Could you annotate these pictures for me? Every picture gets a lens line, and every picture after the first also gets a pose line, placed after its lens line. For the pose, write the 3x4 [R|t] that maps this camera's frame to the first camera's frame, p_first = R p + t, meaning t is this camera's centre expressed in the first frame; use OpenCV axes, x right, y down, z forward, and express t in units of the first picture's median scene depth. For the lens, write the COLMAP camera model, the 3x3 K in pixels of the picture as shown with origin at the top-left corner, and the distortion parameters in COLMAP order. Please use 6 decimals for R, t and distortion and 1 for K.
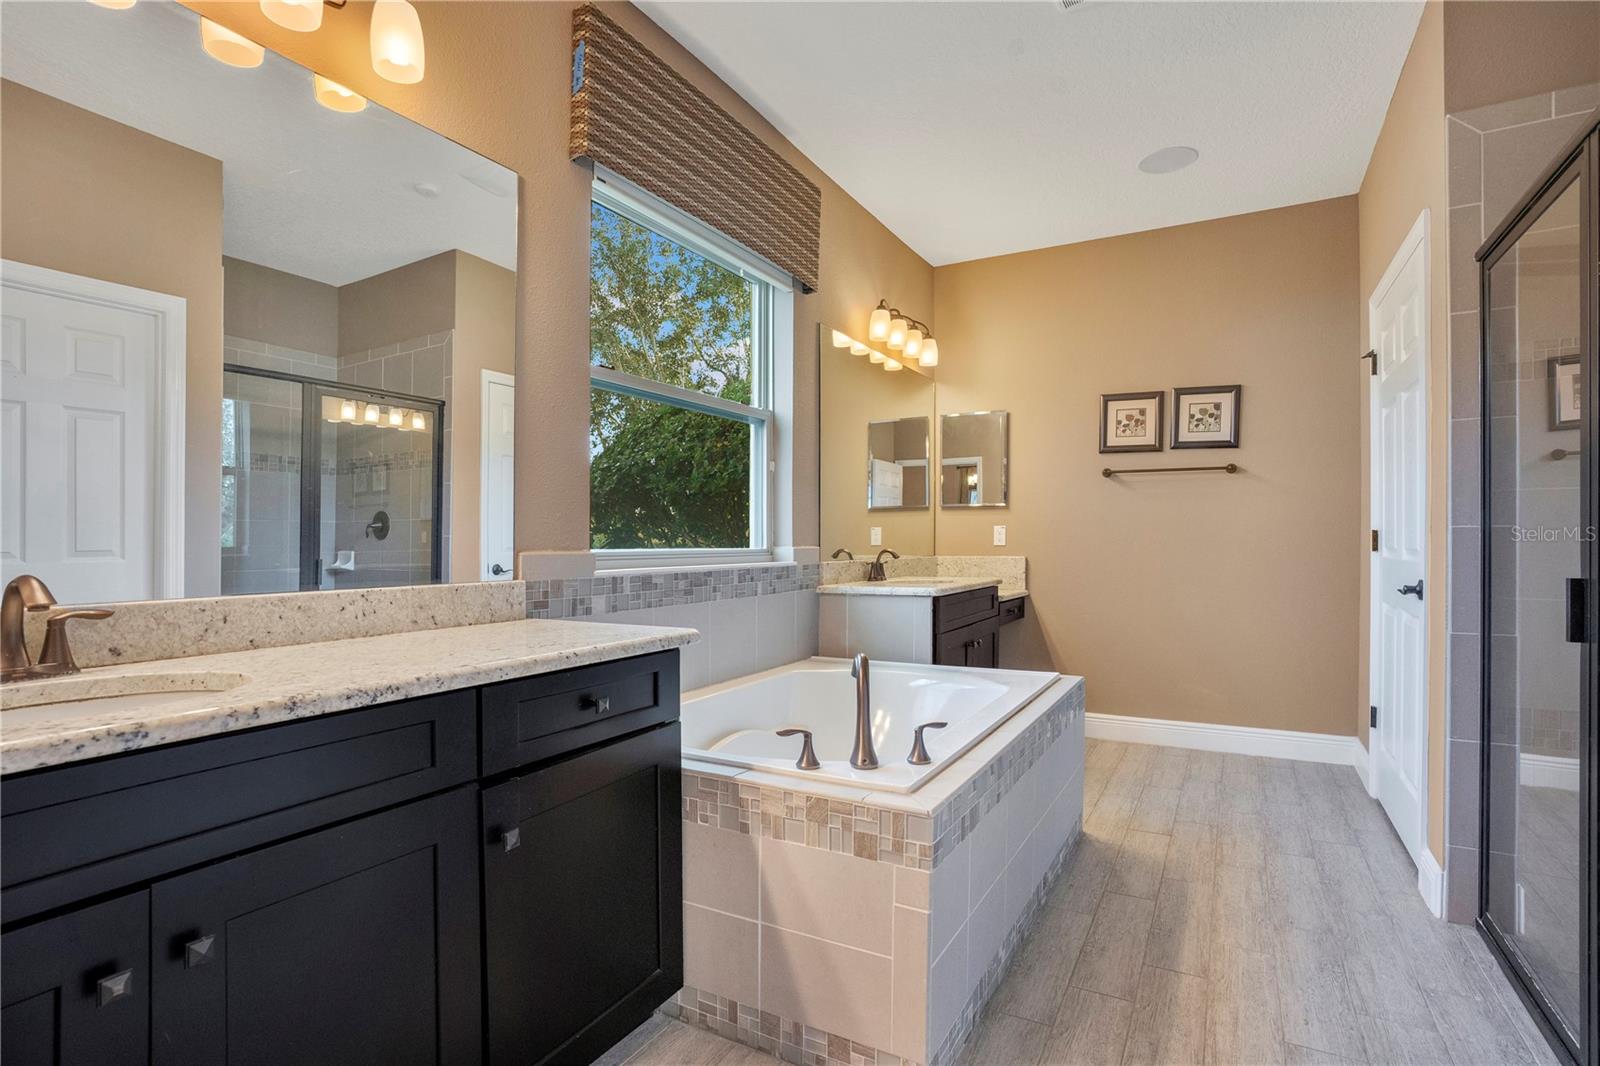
lens RADIAL K [[848.0, 0, 804.2], [0, 848.0, 551.7], [0, 0, 1]] dist [-0.001178, 0.037225]
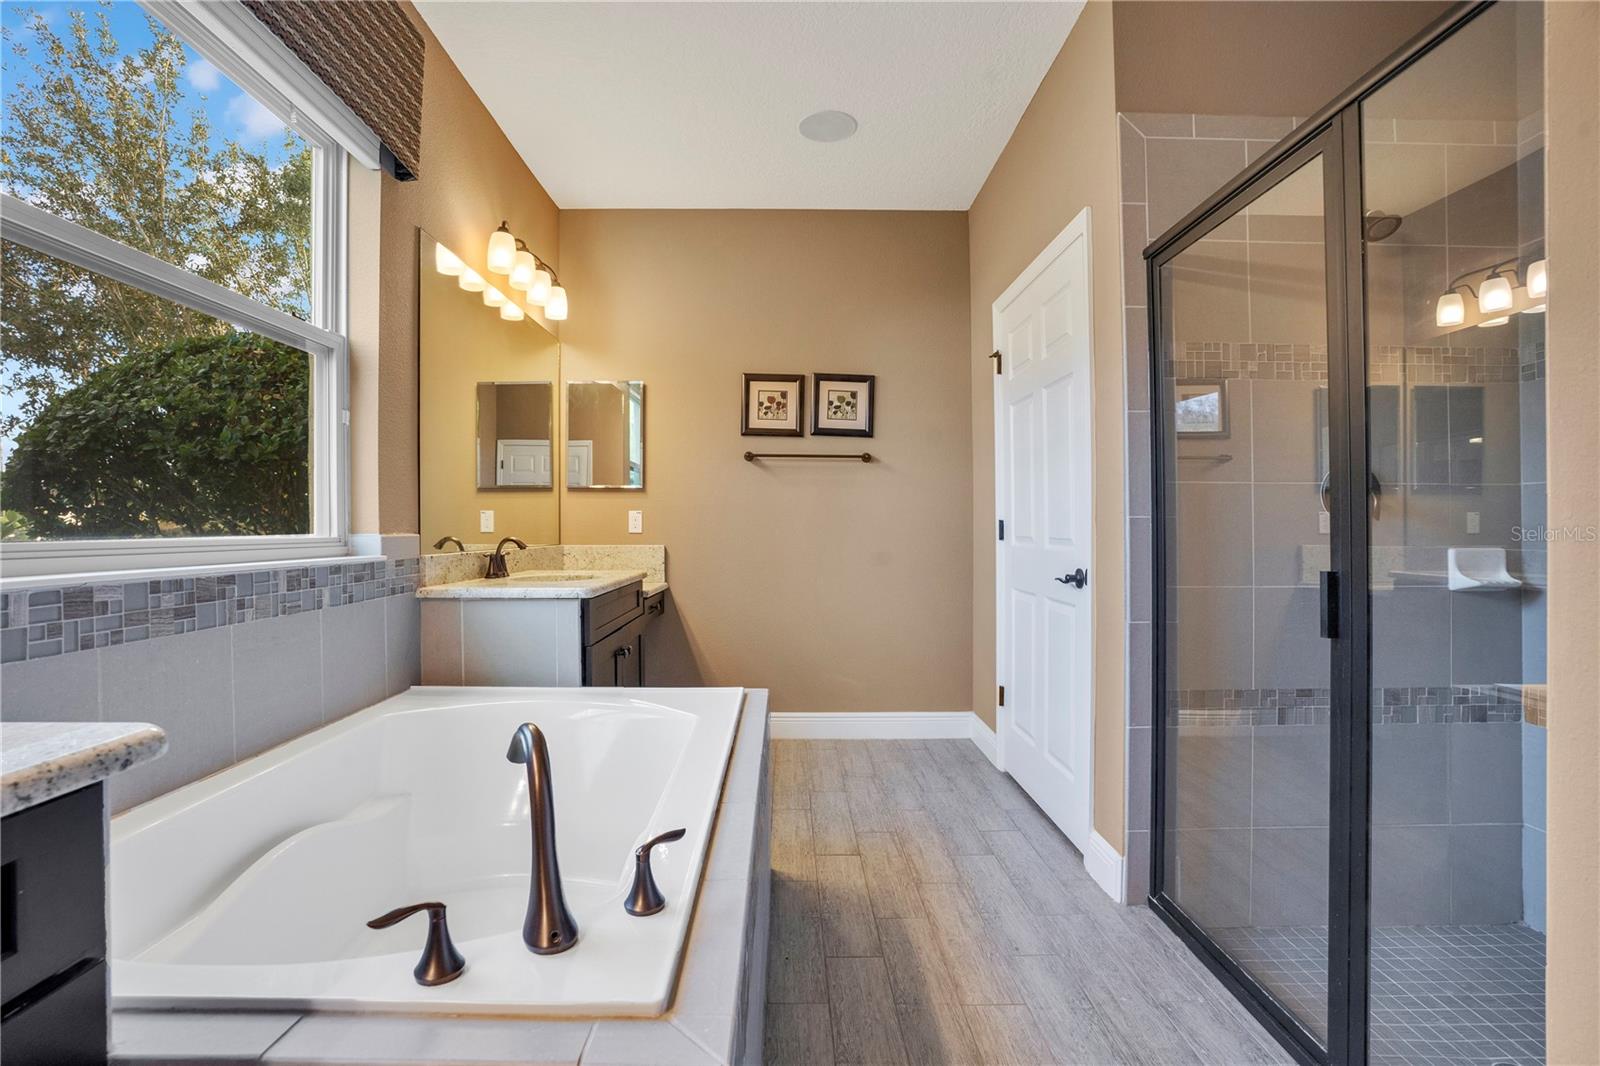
lens RADIAL K [[770.5, 0, 799.9], [0, 770.5, 558.0], [0, 0, 1]] dist [-0.074273, 0.034001]
pose [[0.875647, -0.011503, 0.482815, -0.010943], [-0.000977, 0.999672, 0.025588, -0.002389], [-0.482951, -0.022877, 0.875349, 0.285441]]
